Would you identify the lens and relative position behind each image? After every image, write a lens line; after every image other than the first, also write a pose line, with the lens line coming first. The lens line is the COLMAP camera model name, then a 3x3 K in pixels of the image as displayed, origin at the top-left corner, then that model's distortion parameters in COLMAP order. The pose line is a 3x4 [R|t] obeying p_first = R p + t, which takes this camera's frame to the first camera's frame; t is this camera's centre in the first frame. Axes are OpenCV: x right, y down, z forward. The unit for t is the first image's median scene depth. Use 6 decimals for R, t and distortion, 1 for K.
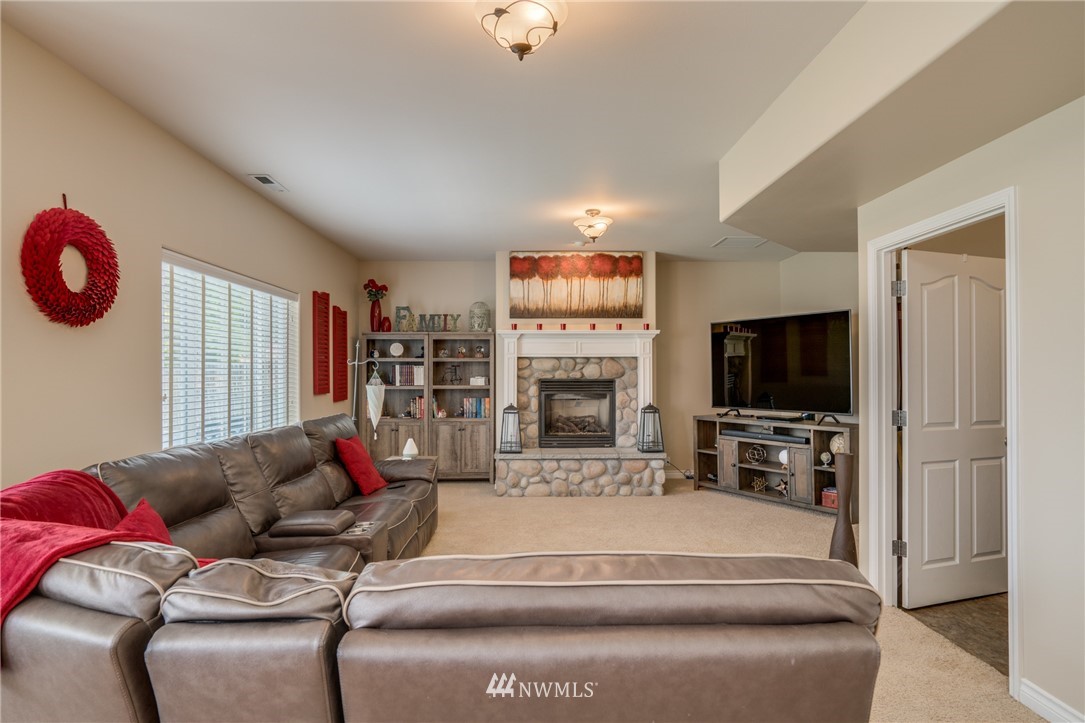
lens RADIAL K [[570.0, 0, 541.7], [0, 570.0, 365.8], [0, 0, 1]] dist [-0.047523, 0.029726]
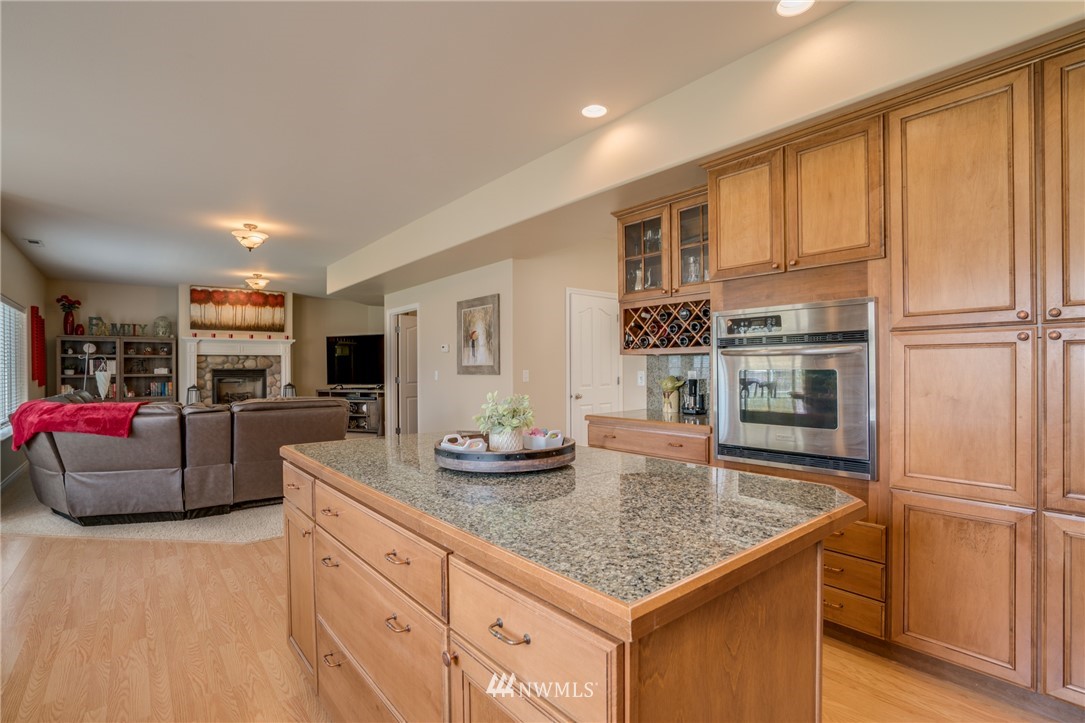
lens RADIAL K [[503.1, 0, 541.5], [0, 503.1, 364.9], [0, 0, 1]] dist [-0.062799, 0.030384]
pose [[0.778720, -0.001383, 0.627369, -0.147319], [0.000502, 0.999999, 0.001581, 0.010318], [-0.627371, -0.000916, 0.778720, -0.607316]]
